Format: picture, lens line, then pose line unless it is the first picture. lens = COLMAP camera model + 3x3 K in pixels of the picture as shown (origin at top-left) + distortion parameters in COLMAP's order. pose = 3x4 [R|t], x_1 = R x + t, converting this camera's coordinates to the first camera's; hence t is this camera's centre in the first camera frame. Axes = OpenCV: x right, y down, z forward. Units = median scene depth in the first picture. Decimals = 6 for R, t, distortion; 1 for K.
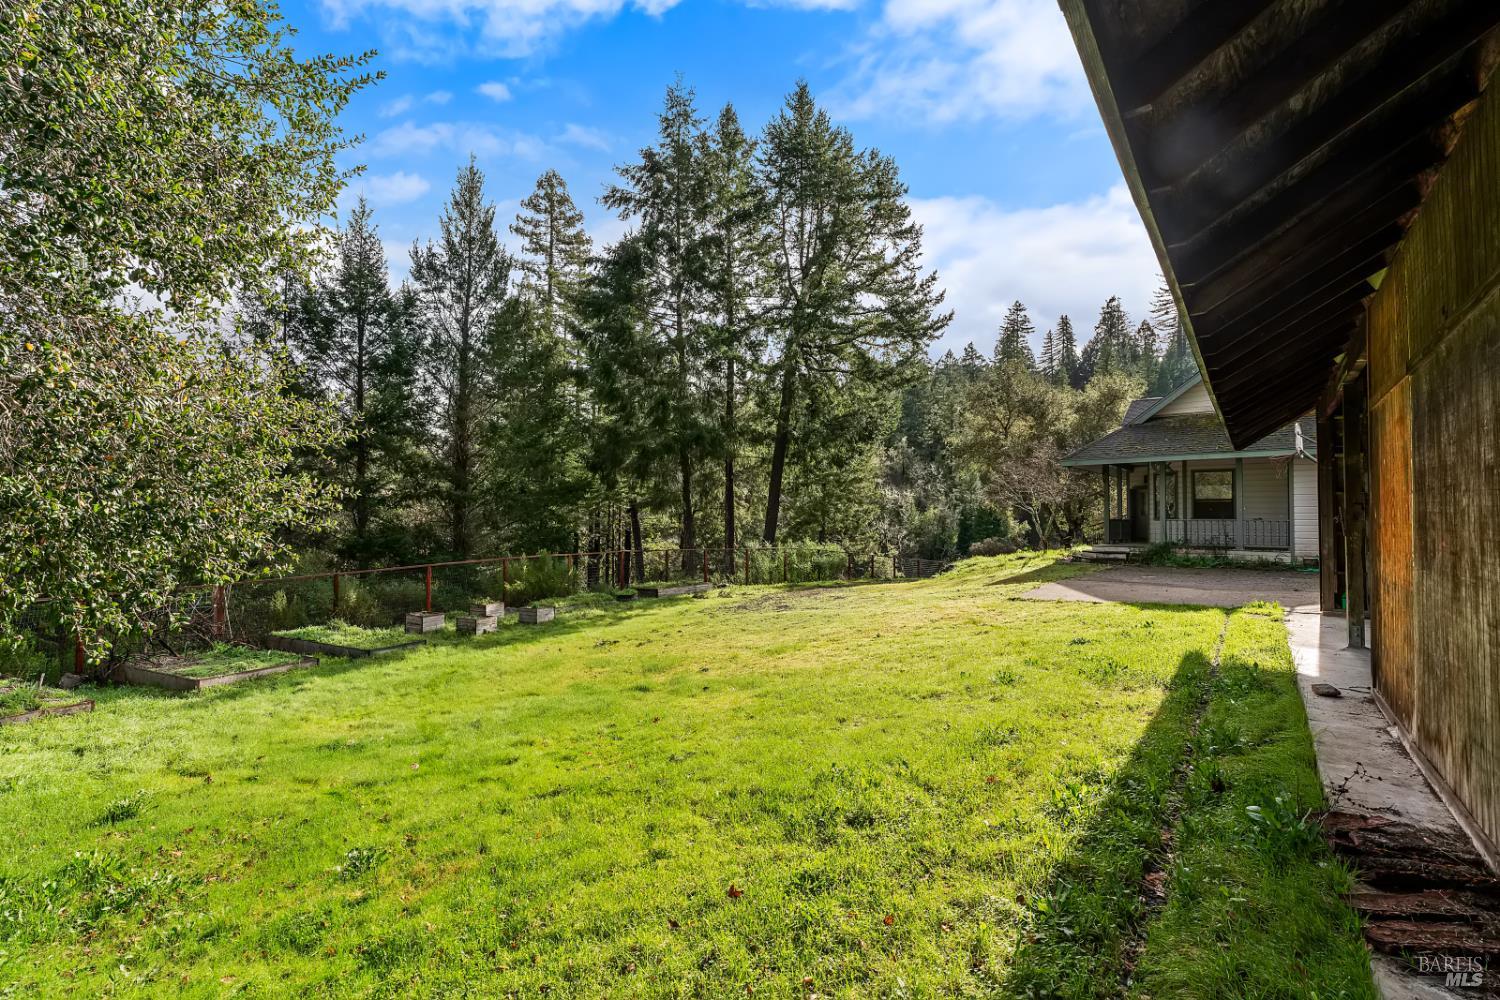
lens RADIAL K [[679.2, 0, 748.8], [0, 679.2, 497.9], [0, 0, 1]] dist [-0.009792, 0.004366]
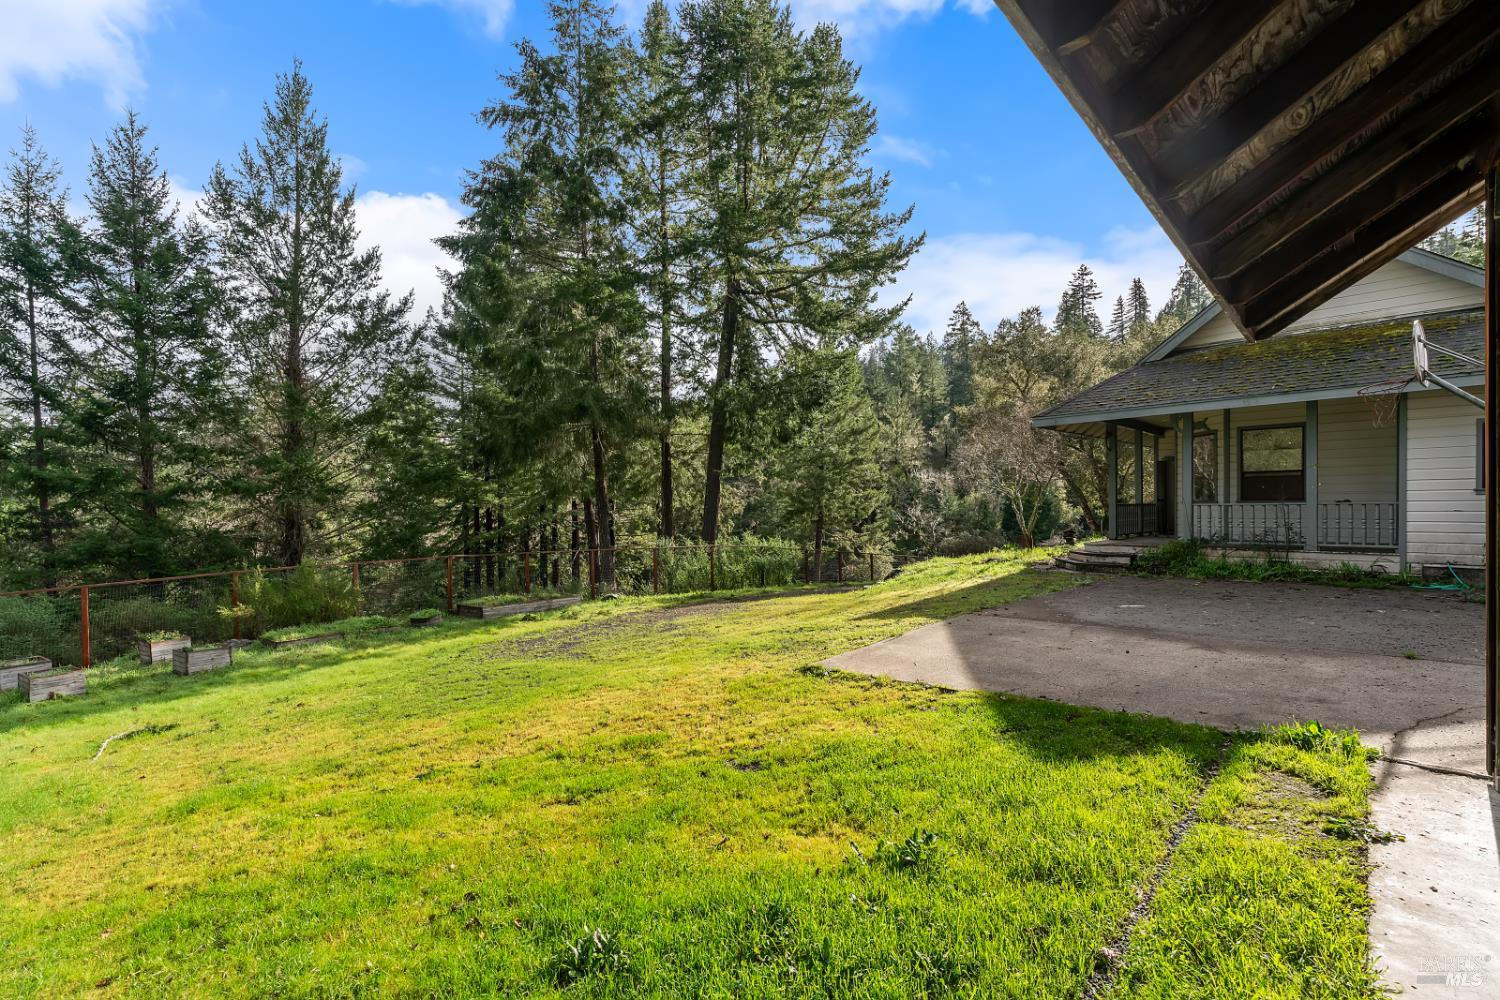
lens RADIAL K [[679.2, 0, 751.6], [0, 679.2, 512.0], [0, 0, 1]] dist [-0.009792, 0.004366]
pose [[0.995744, -0.015314, -0.090877, 0.210798], [0.018839, 0.999098, 0.038063, 0.006011], [0.090212, -0.039613, 0.995134, 0.262139]]
